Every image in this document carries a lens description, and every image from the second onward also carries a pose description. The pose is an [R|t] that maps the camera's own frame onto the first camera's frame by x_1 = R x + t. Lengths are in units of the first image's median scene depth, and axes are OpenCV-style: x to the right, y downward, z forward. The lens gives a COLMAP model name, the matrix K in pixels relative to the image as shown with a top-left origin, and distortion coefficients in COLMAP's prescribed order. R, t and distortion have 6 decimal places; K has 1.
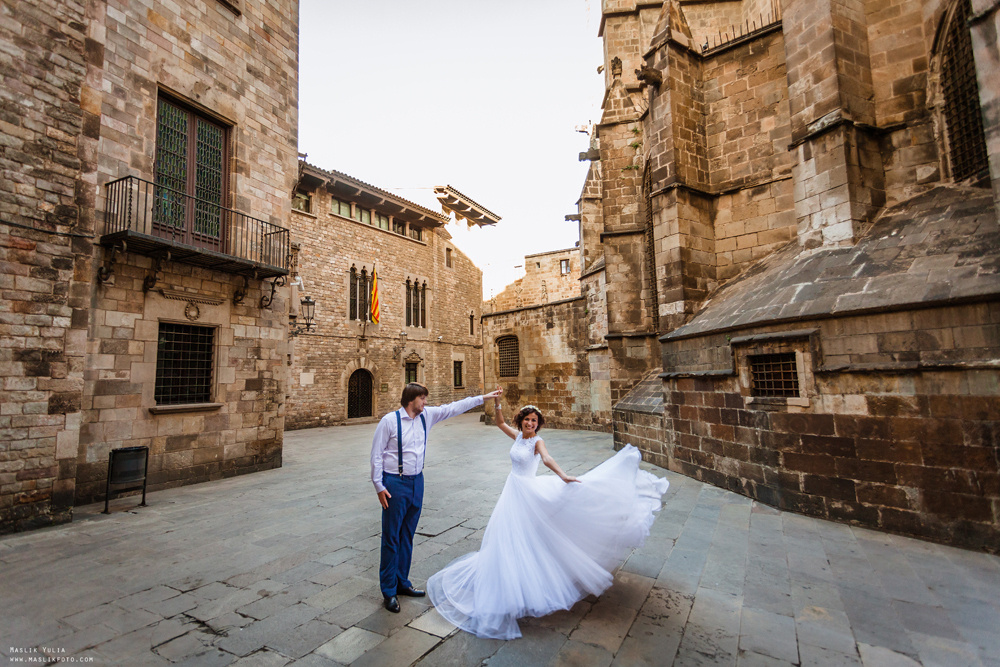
lens RADIAL K [[460.8, 0, 498.5], [0, 460.8, 333.0], [0, 0, 1]] dist [0.049952, -0.018475]
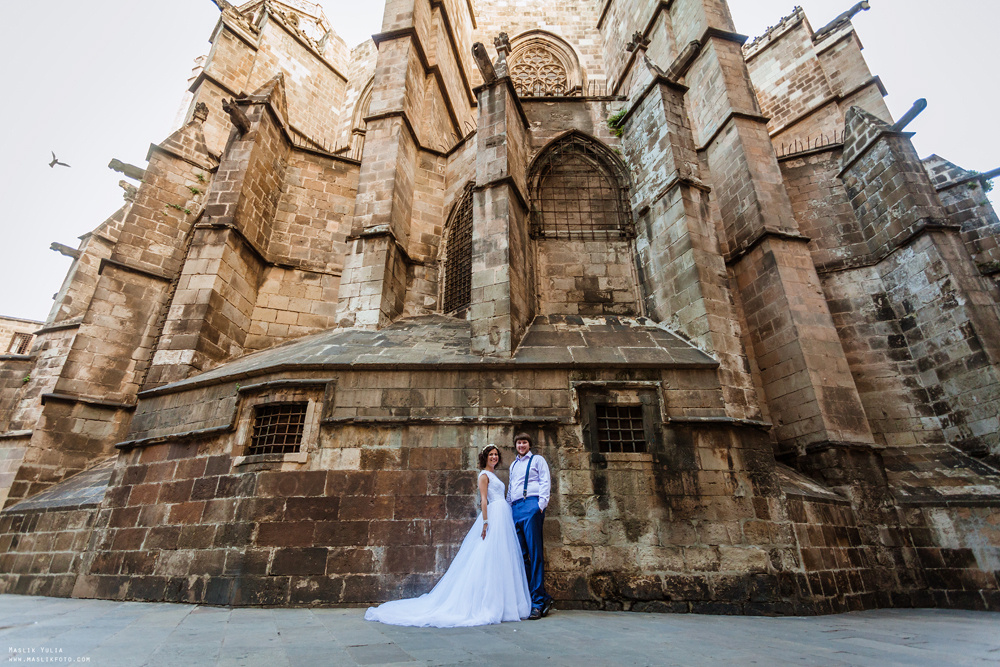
lens RADIAL K [[460.8, 0, 498.5], [0, 460.8, 333.0], [0, 0, 1]] dist [0.049952, -0.018475]
pose [[0.568341, 0.367140, 0.736340, 0.119205], [-0.099982, 0.919112, -0.381099, 0.195020], [-0.816696, 0.142974, 0.559077, 0.162127]]
